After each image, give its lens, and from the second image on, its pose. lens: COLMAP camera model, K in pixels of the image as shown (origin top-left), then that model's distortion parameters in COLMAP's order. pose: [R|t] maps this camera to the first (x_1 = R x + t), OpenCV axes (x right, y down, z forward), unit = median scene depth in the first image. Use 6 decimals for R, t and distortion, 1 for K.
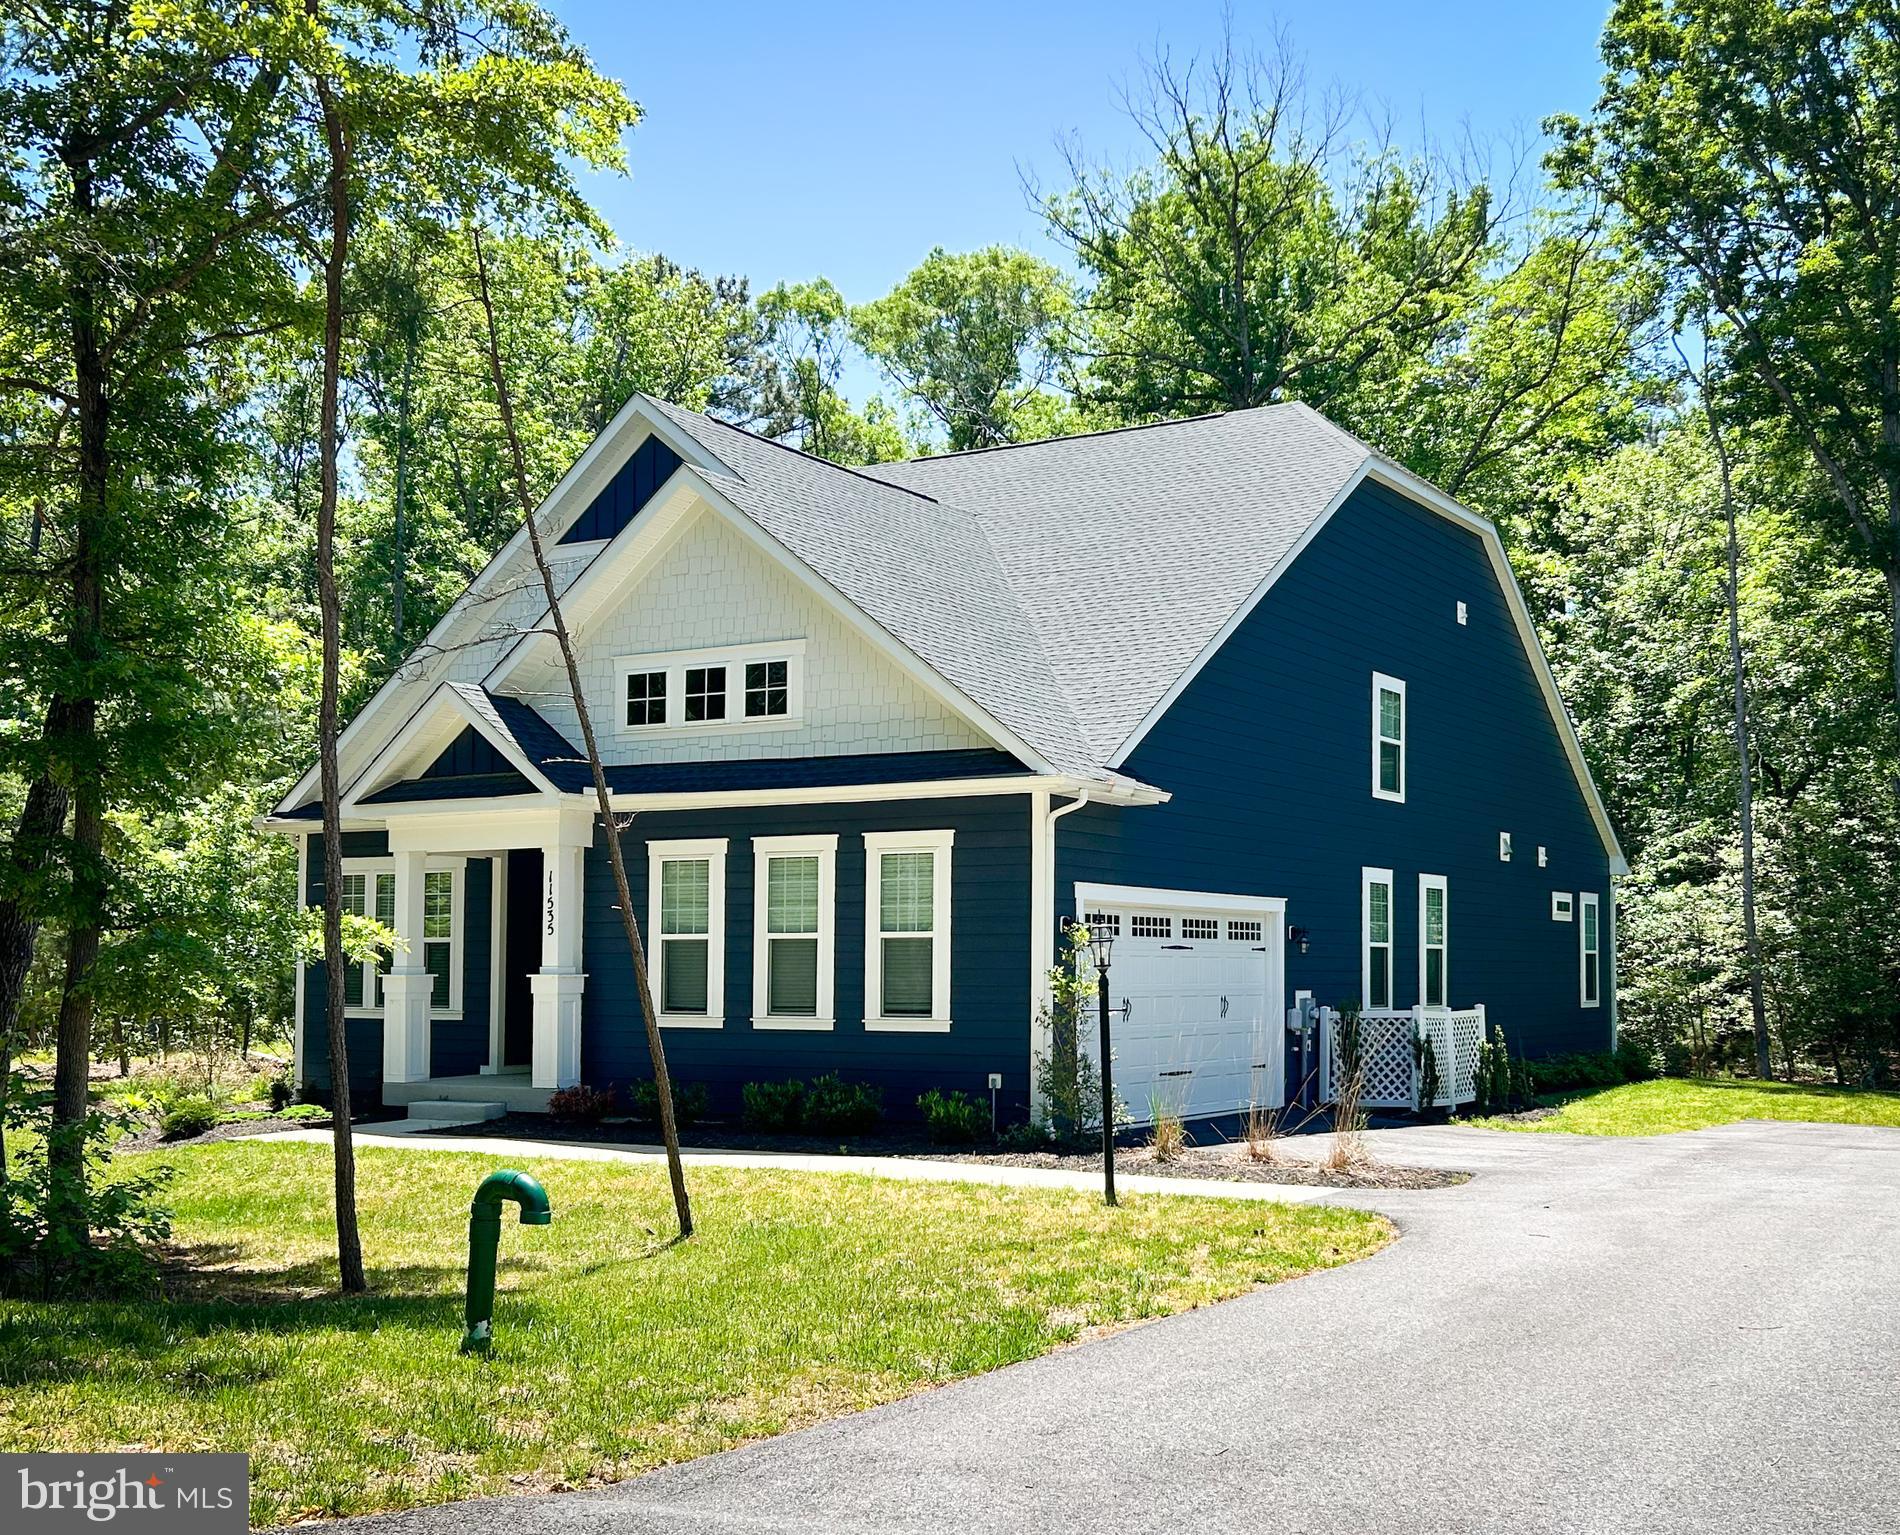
lens RADIAL K [[2190.5, 0, 950.2], [0, 2190.5, 892.3], [0, 0, 1]] dist [0.026182, -0.000367]
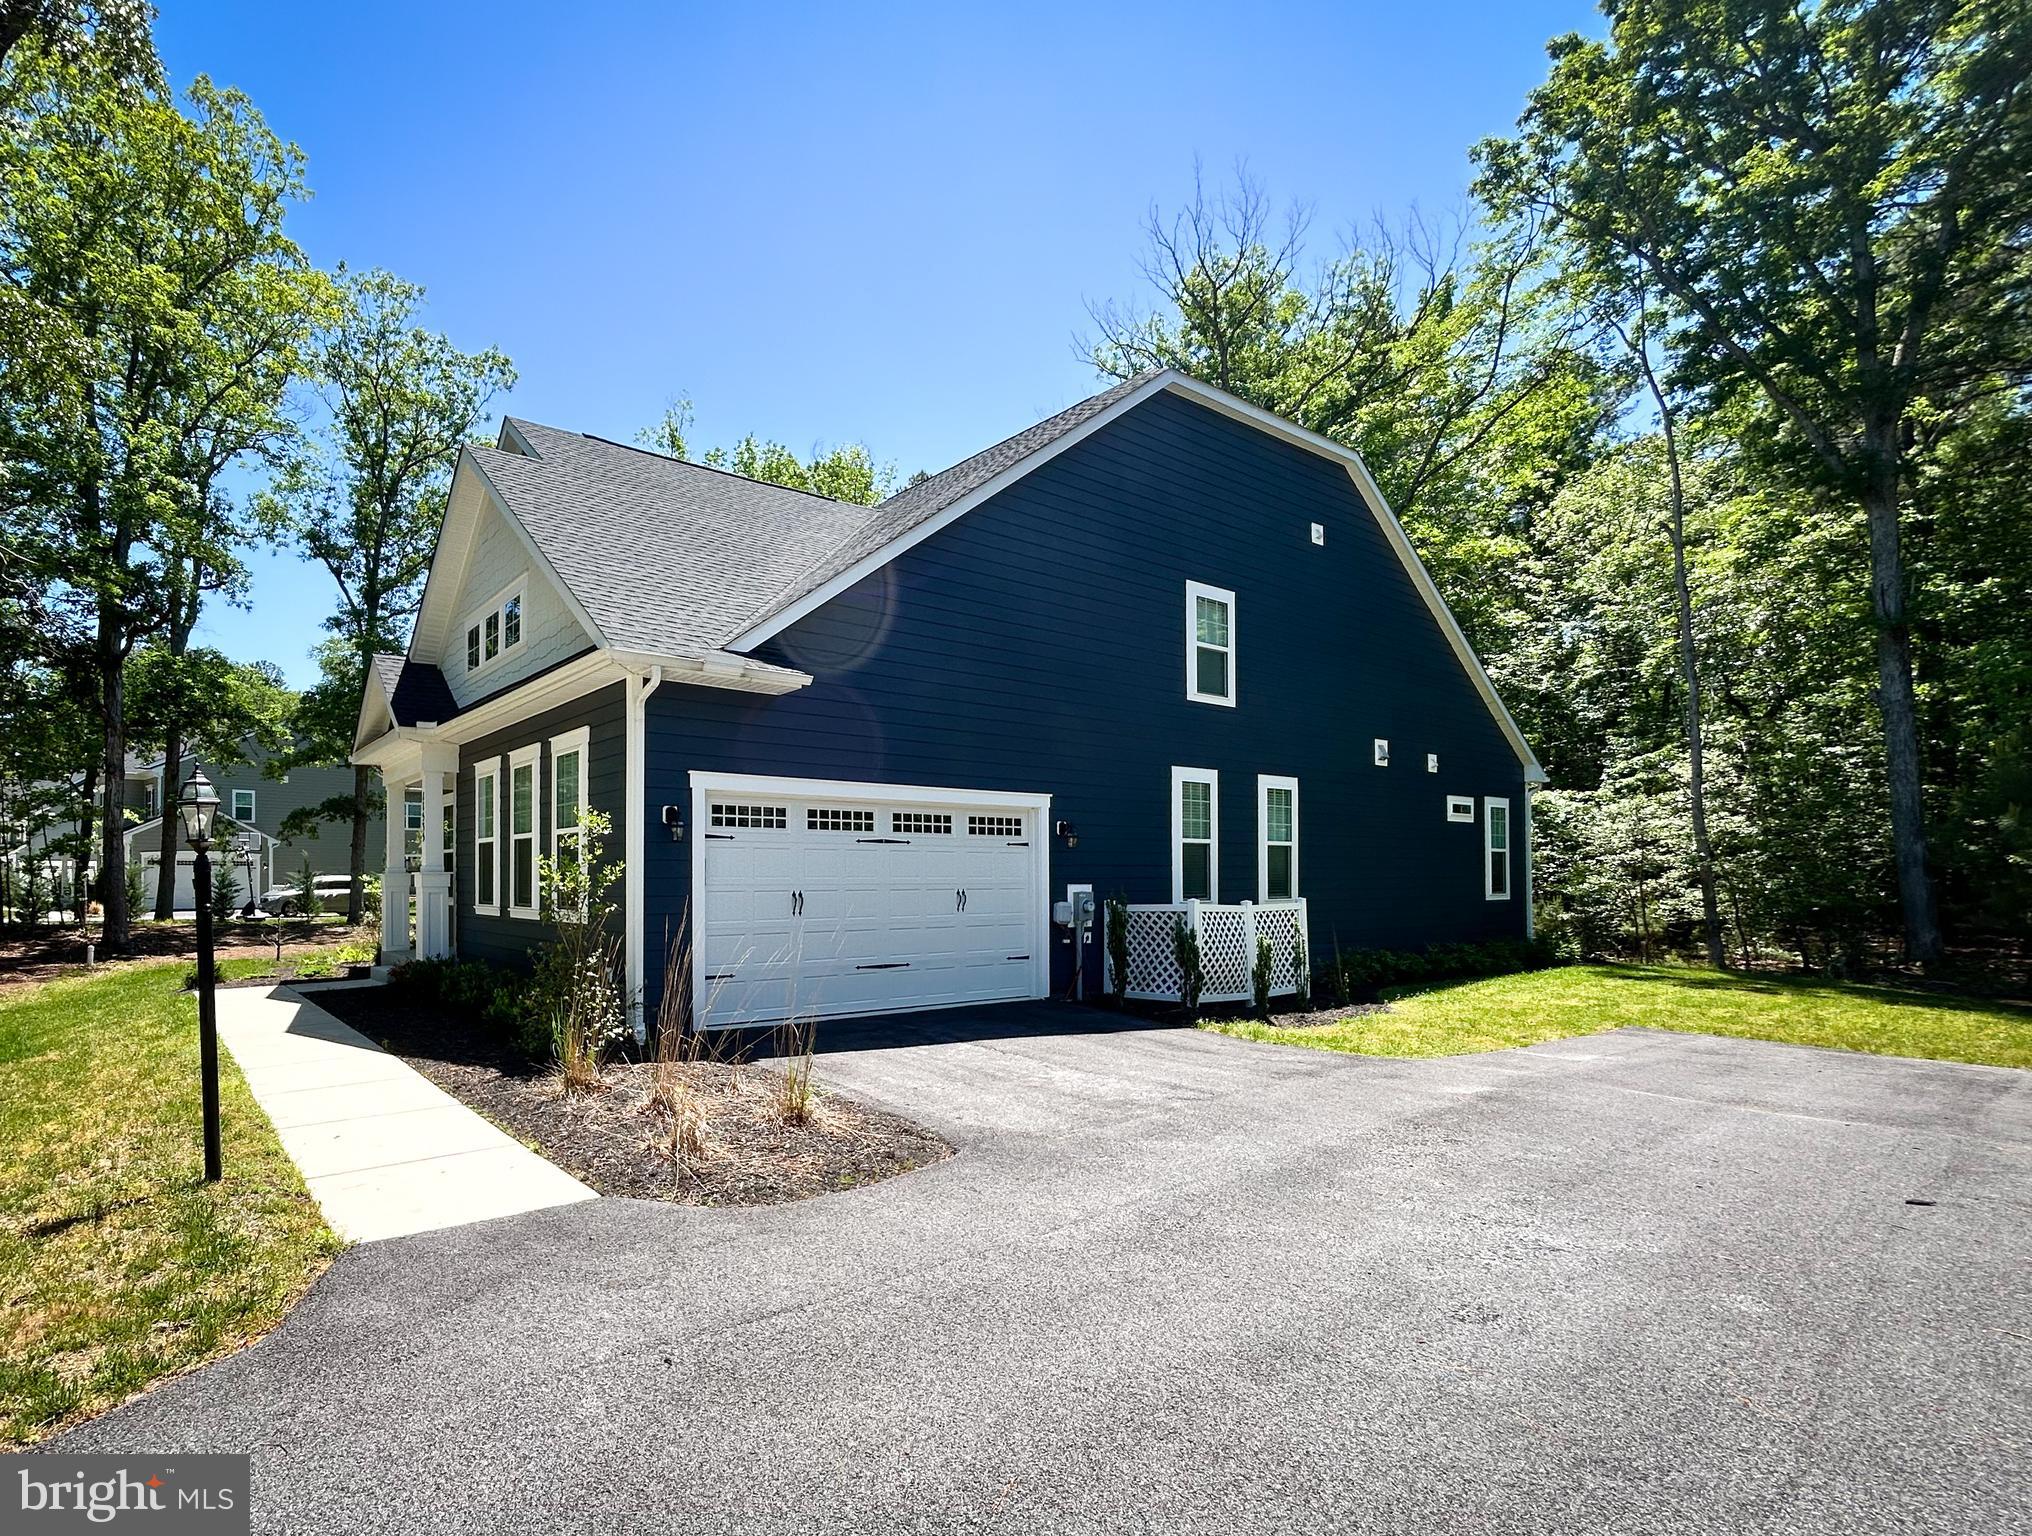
lens RADIAL K [[821.1, 0, 1016.1], [0, 821.1, 877.9], [0, 0, 1]] dist [0.000656, 0.000200]
pose [[0.912512, -0.010889, -0.408906, 0.264968], [0.021707, 0.999526, 0.021823, 0.029690], [0.408474, -0.028790, 0.912316, 0.578496]]
